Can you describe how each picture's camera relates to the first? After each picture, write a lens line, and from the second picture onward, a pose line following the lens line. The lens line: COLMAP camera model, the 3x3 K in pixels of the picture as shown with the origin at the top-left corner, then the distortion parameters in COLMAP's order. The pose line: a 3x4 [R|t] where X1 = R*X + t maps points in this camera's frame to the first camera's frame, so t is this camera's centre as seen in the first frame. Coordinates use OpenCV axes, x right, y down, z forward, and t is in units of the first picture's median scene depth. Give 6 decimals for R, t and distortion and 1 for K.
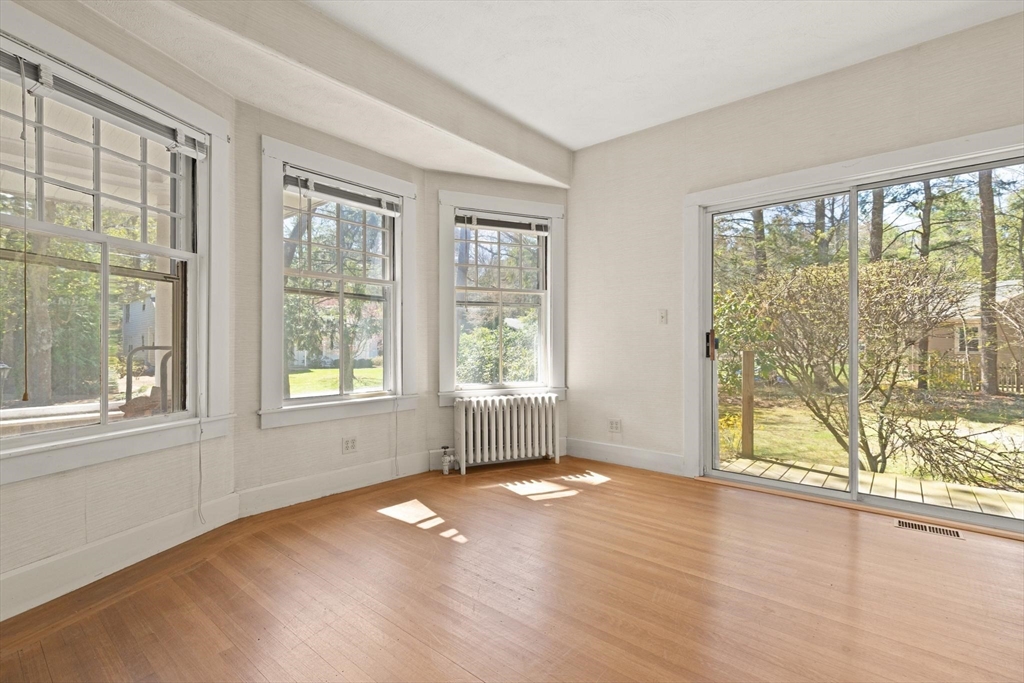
lens RADIAL K [[468.7, 0, 509.5], [0, 468.7, 343.2], [0, 0, 1]] dist [-0.002595, 0.001113]
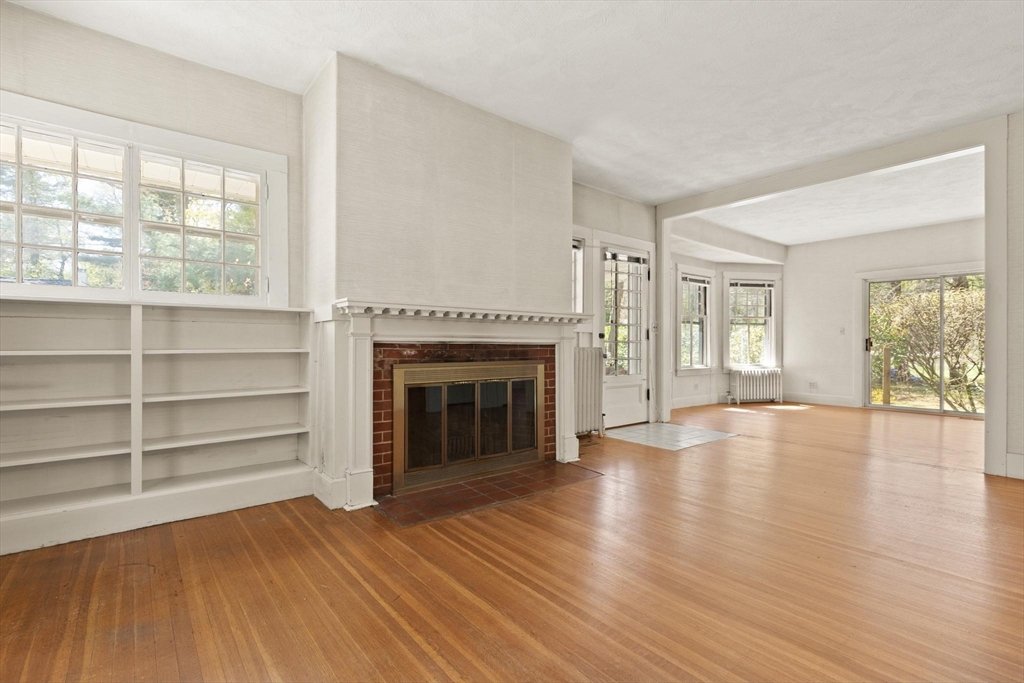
lens RADIAL K [[468.7, 0, 505.6], [0, 468.7, 341.8], [0, 0, 1]] dist [-0.002595, 0.001113]
pose [[0.980789, 0.001129, -0.195067, -0.685748], [-0.002726, 0.999965, -0.007918, 0.011262], [0.195051, 0.008297, 0.980758, -1.242151]]
